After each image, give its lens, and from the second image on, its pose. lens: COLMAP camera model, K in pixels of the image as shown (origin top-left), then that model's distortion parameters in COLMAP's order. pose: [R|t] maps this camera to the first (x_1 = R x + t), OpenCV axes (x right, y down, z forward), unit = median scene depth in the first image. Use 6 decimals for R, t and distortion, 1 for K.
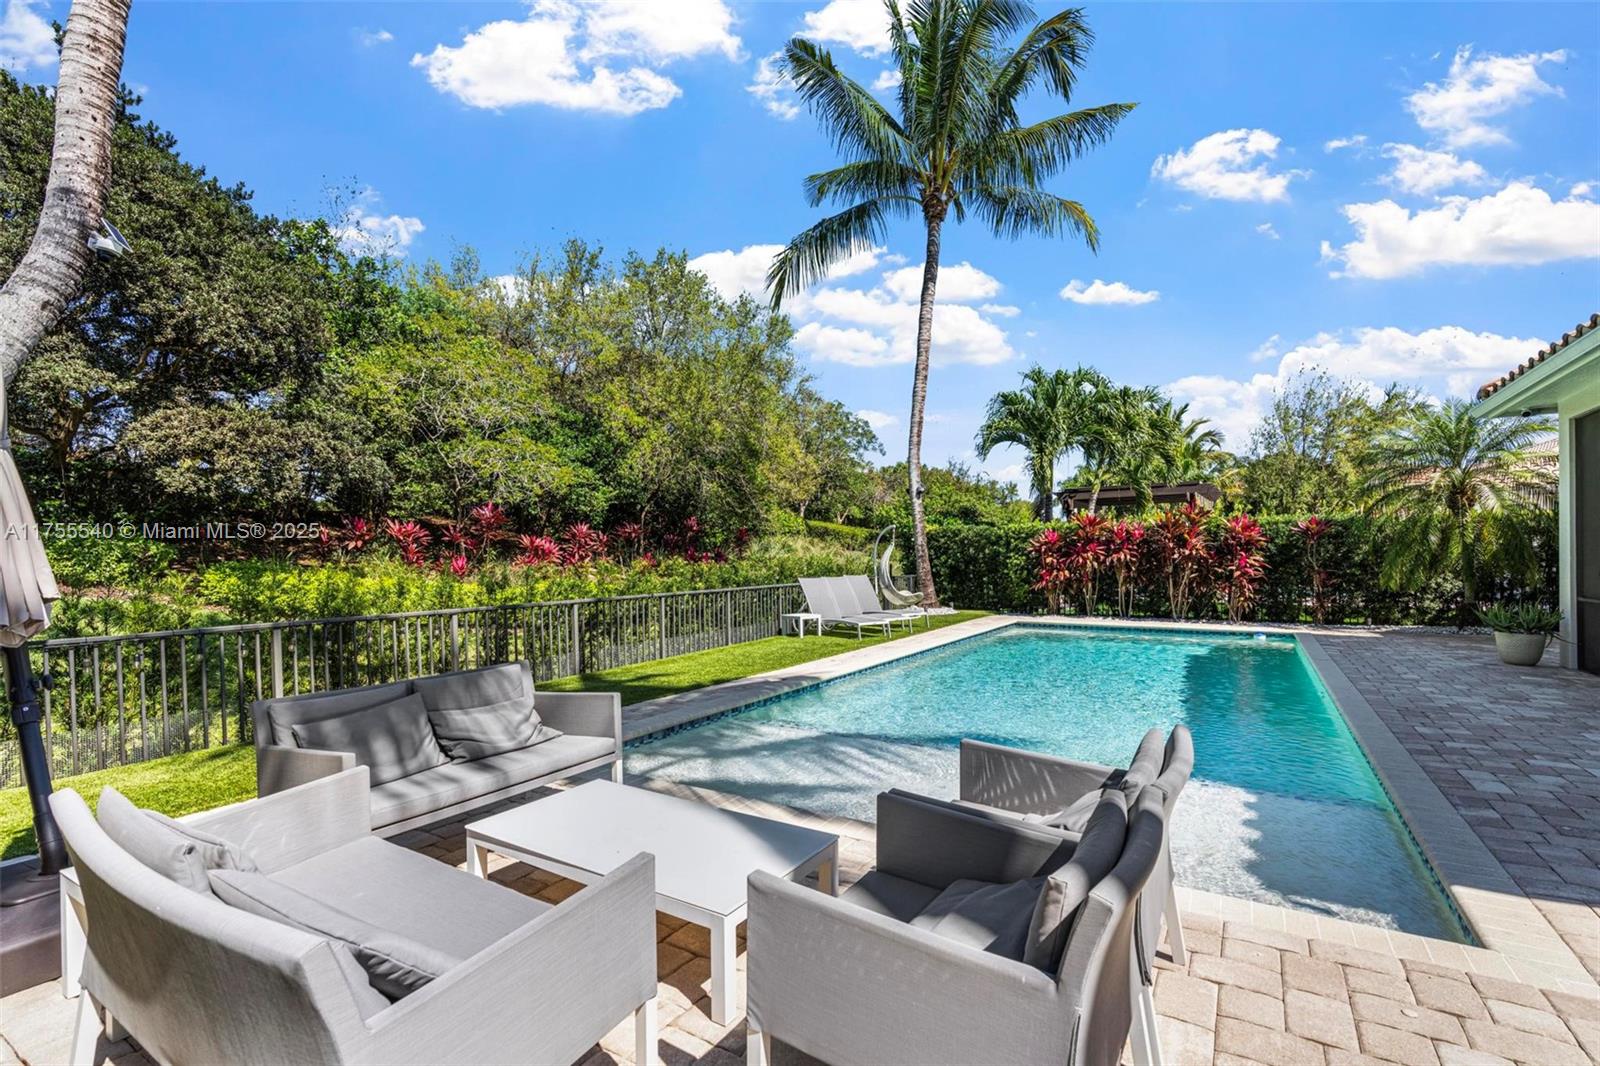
lens RADIAL K [[735.4, 0, 802.5], [0, 735.4, 565.4], [0, 0, 1]] dist [-0.000969, 0.000279]
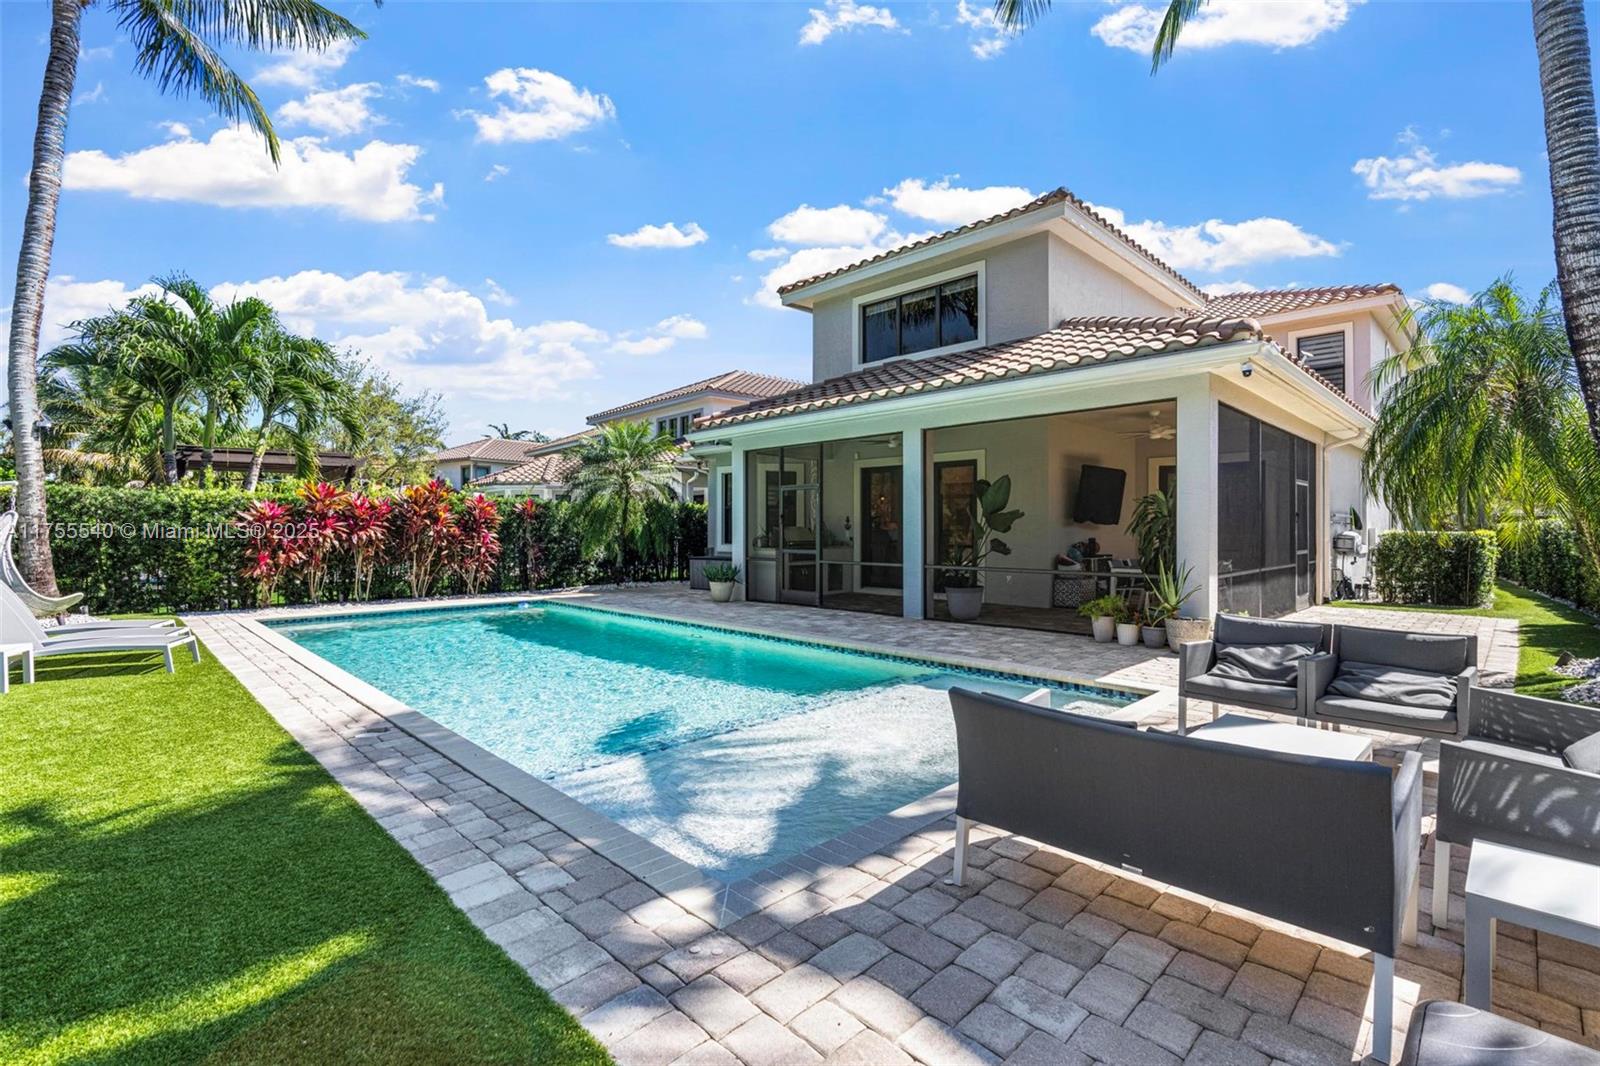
lens RADIAL K [[735.4, 0, 798.4], [0, 735.4, 530.5], [0, 0, 1]] dist [-0.000969, 0.000279]
pose [[0.227195, 0.002146, 0.973847, -0.319741], [0.012809, 0.999904, -0.005191, -0.004793], [-0.973765, 0.013654, 0.227146, 0.285304]]
